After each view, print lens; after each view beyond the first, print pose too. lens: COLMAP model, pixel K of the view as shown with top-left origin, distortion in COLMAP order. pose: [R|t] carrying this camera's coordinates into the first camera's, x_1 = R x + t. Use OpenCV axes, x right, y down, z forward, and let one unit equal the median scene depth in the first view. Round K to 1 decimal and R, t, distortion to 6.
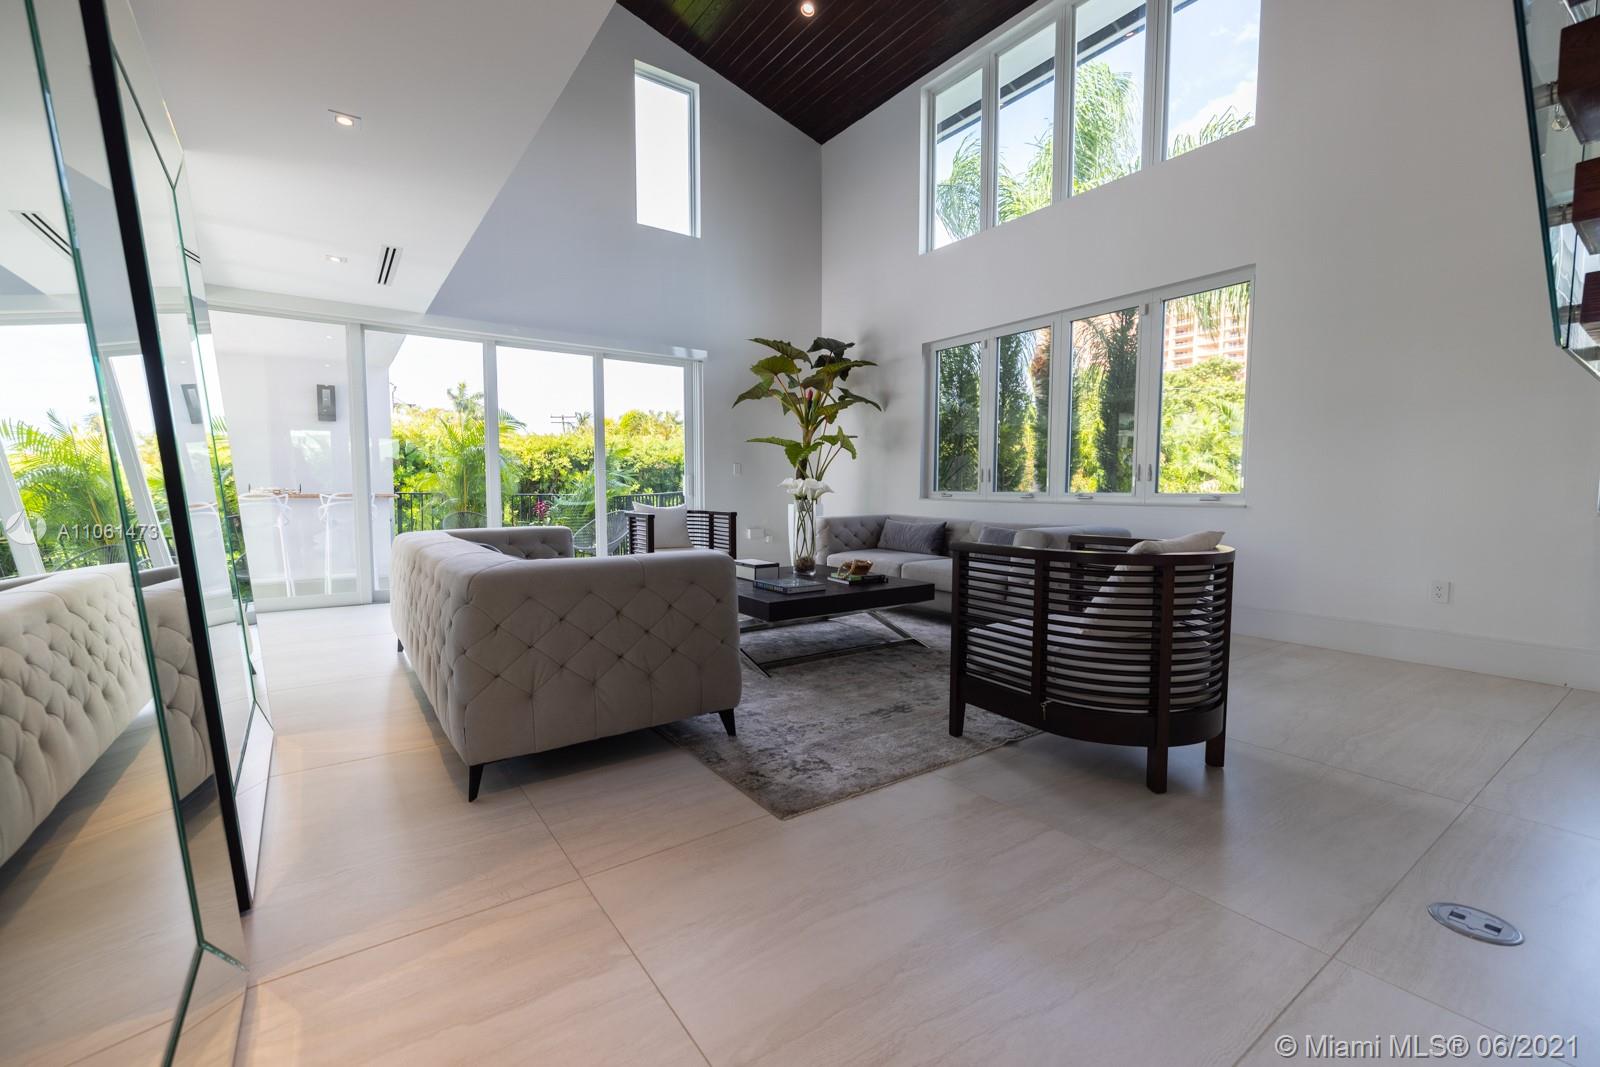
lens RADIAL K [[682.5, 0, 791.6], [0, 682.5, 530.1], [0, 0, 1]] dist [0.003365, 0.000254]
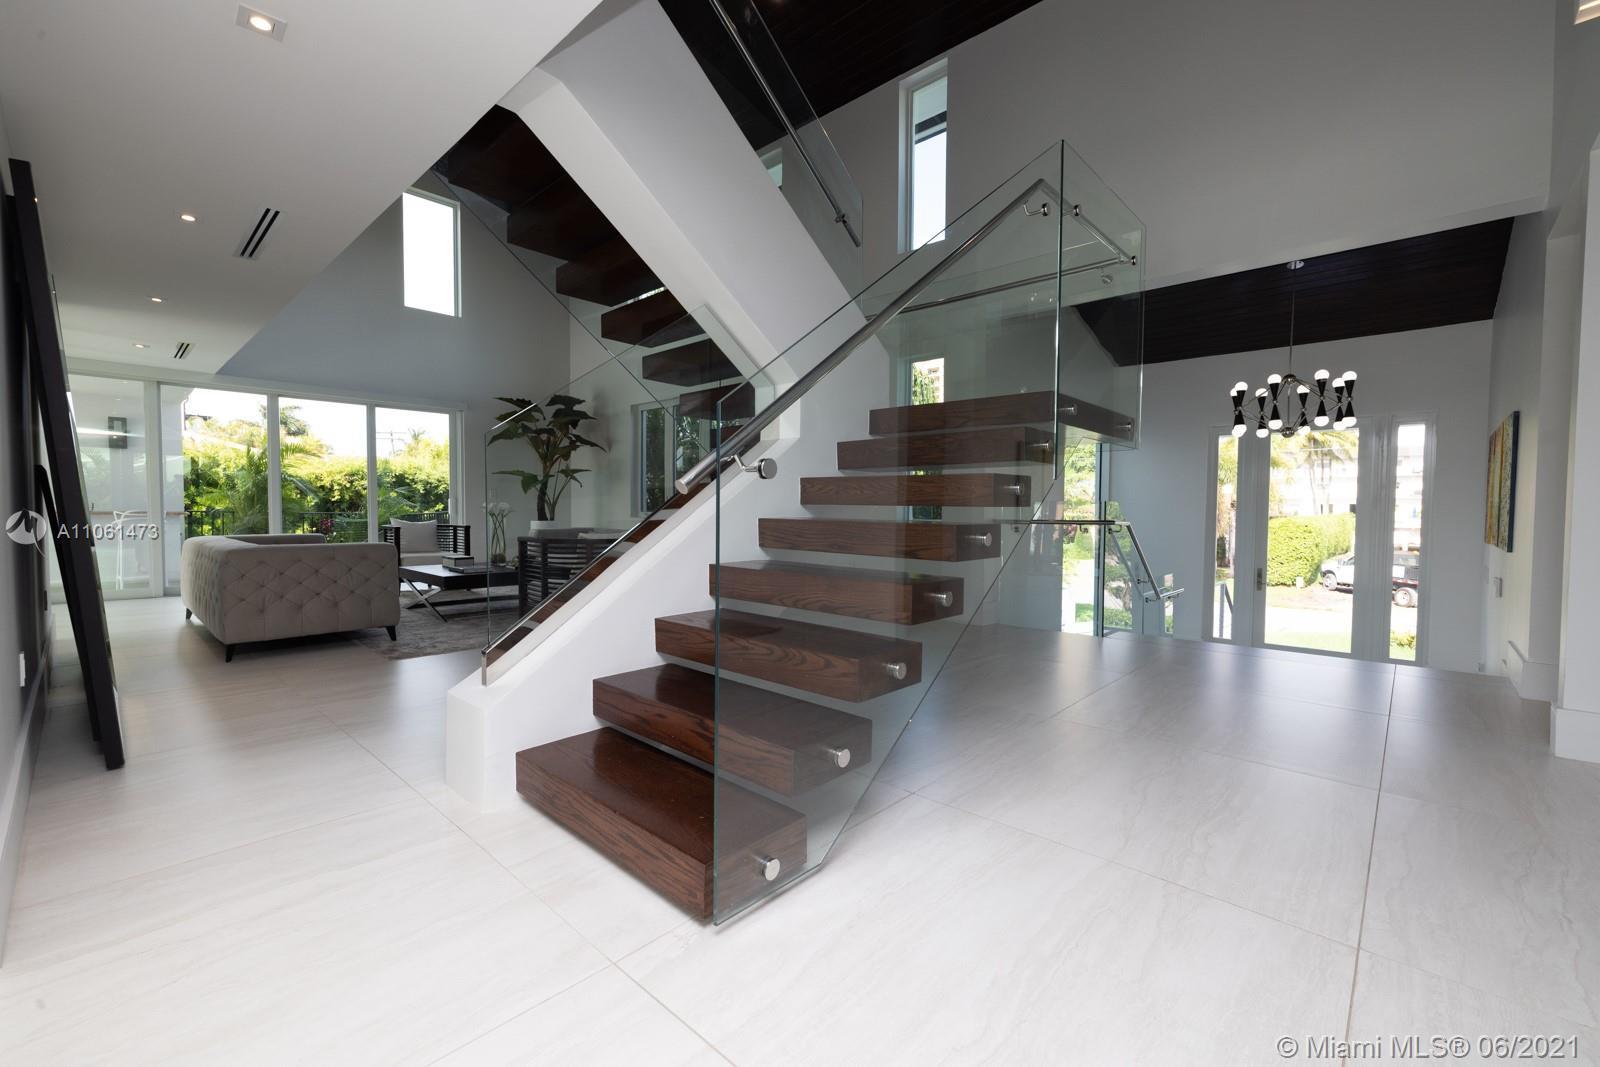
lens RADIAL K [[673.8, 0, 796.1], [0, 673.8, 532.1], [0, 0, 1]] dist [-0.000568, -0.000245]
pose [[0.977808, -0.001228, 0.209498, 0.223080], [0.007103, 0.999602, -0.027295, 0.023322], [-0.209381, 0.028177, 0.977428, -0.384099]]
